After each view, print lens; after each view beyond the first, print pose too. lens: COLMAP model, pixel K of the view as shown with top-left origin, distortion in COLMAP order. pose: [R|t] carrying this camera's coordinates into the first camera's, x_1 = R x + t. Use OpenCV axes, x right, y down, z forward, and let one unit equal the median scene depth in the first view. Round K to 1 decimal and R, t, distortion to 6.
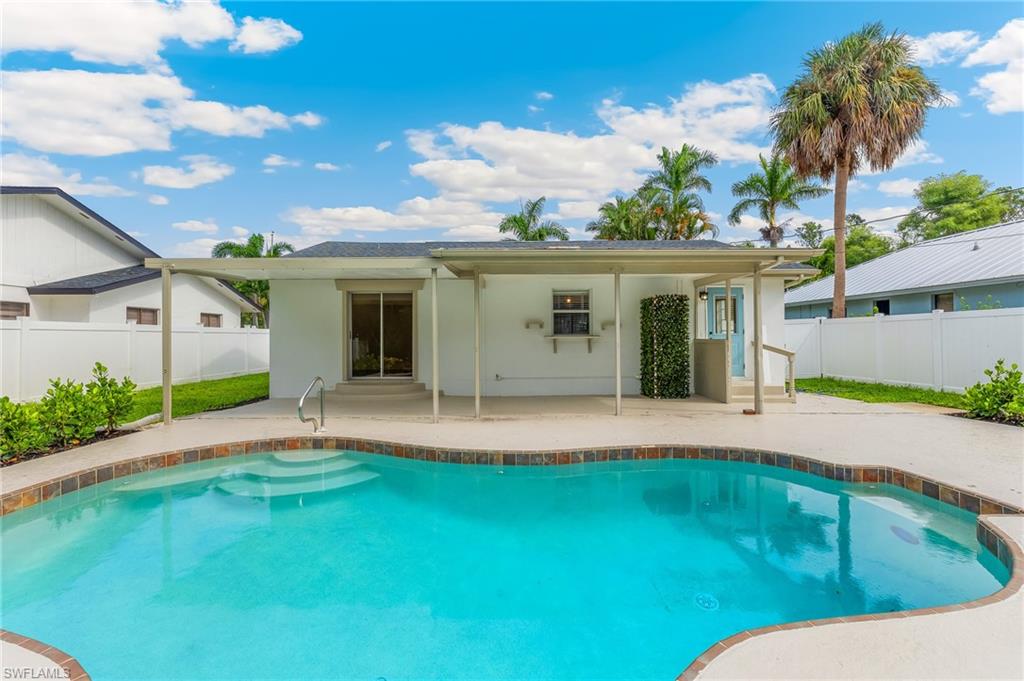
lens RADIAL K [[429.7, 0, 512.0], [0, 429.7, 340.5], [0, 0, 1]] dist [0.002626, -0.000259]
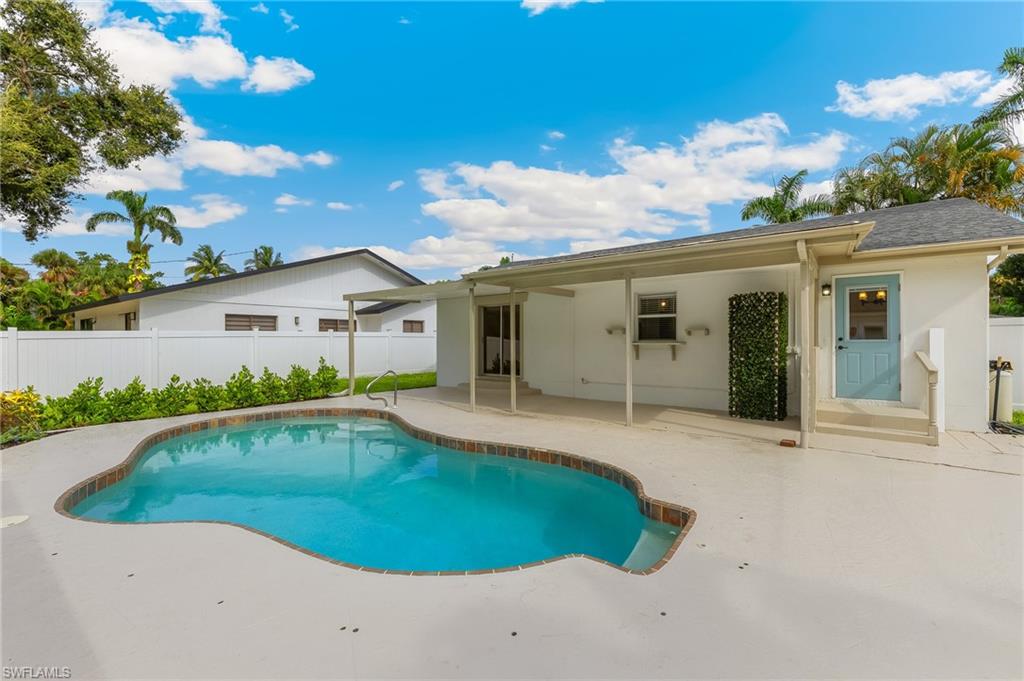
lens RADIAL K [[429.7, 0, 512.0], [0, 429.7, 340.5], [0, 0, 1]] dist [0.002626, -0.000259]
pose [[0.783613, 0.003744, -0.621238, 0.478643], [-0.005047, 0.999987, -0.000340, -0.012004], [0.621229, 0.003402, 0.783621, 0.063816]]
